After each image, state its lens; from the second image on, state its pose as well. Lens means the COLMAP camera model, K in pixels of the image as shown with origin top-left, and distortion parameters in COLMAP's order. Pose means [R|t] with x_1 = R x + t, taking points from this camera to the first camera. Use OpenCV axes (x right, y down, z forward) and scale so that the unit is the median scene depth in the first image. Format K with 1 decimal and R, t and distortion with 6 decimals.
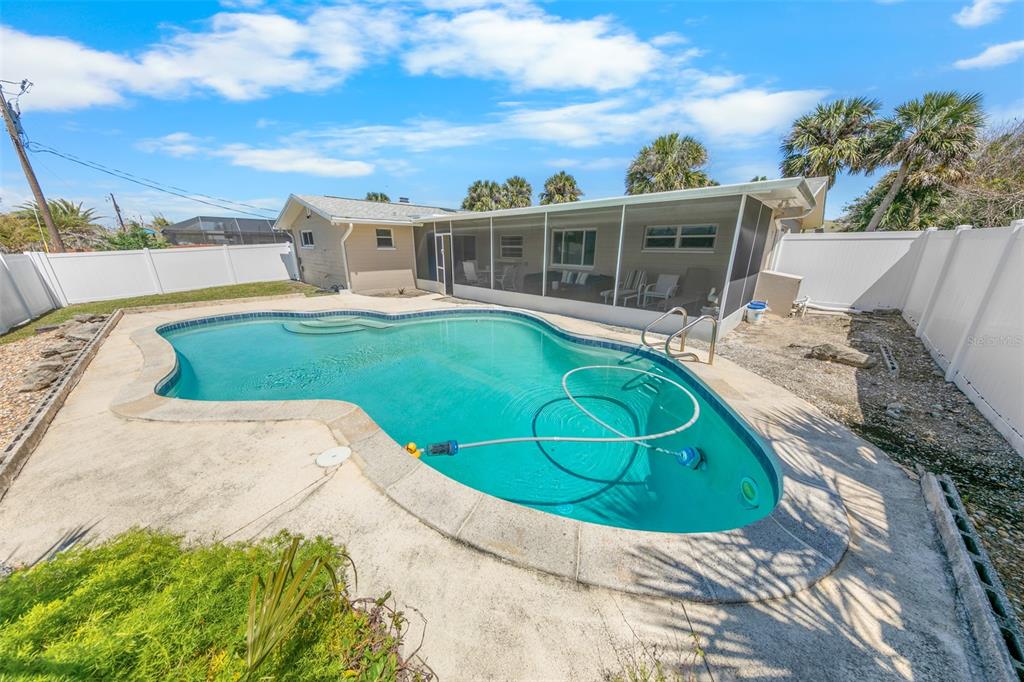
lens RADIAL K [[319.2, 0, 512.0], [0, 319.2, 341.0], [0, 0, 1]] dist [0.000351, 0.000062]
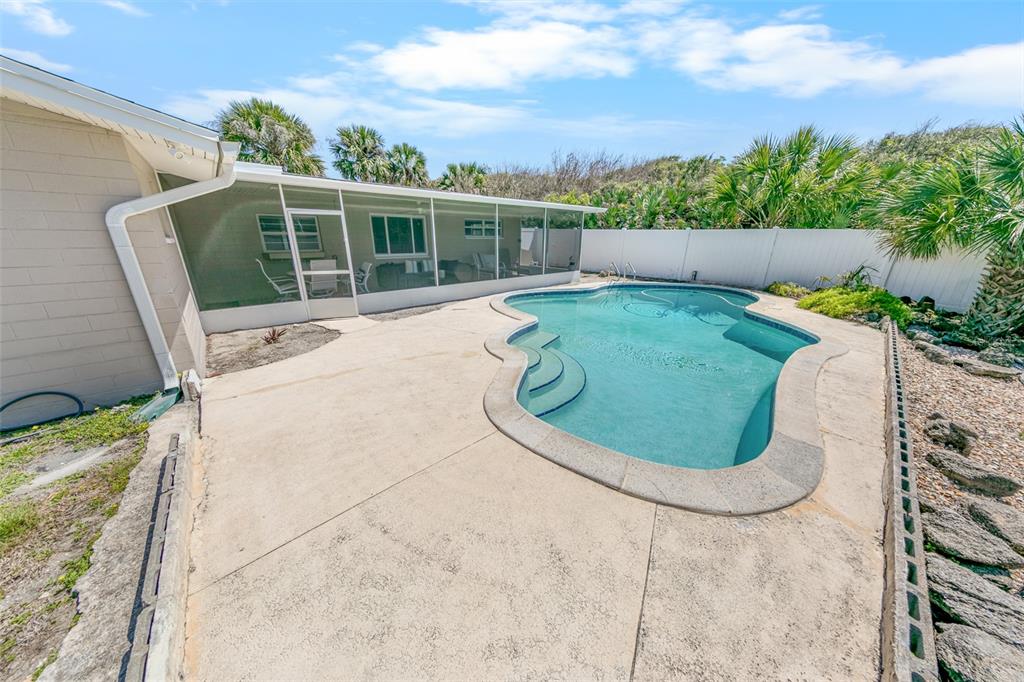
lens RADIAL K [[319.2, 0, 512.0], [0, 319.2, 341.0], [0, 0, 1]] dist [0.000351, 0.000062]
pose [[0.059135, -0.316776, 0.946655, -0.879187], [0.284347, 0.914375, 0.288211, -0.212344], [-0.956896, 0.252136, 0.144146, 0.718260]]
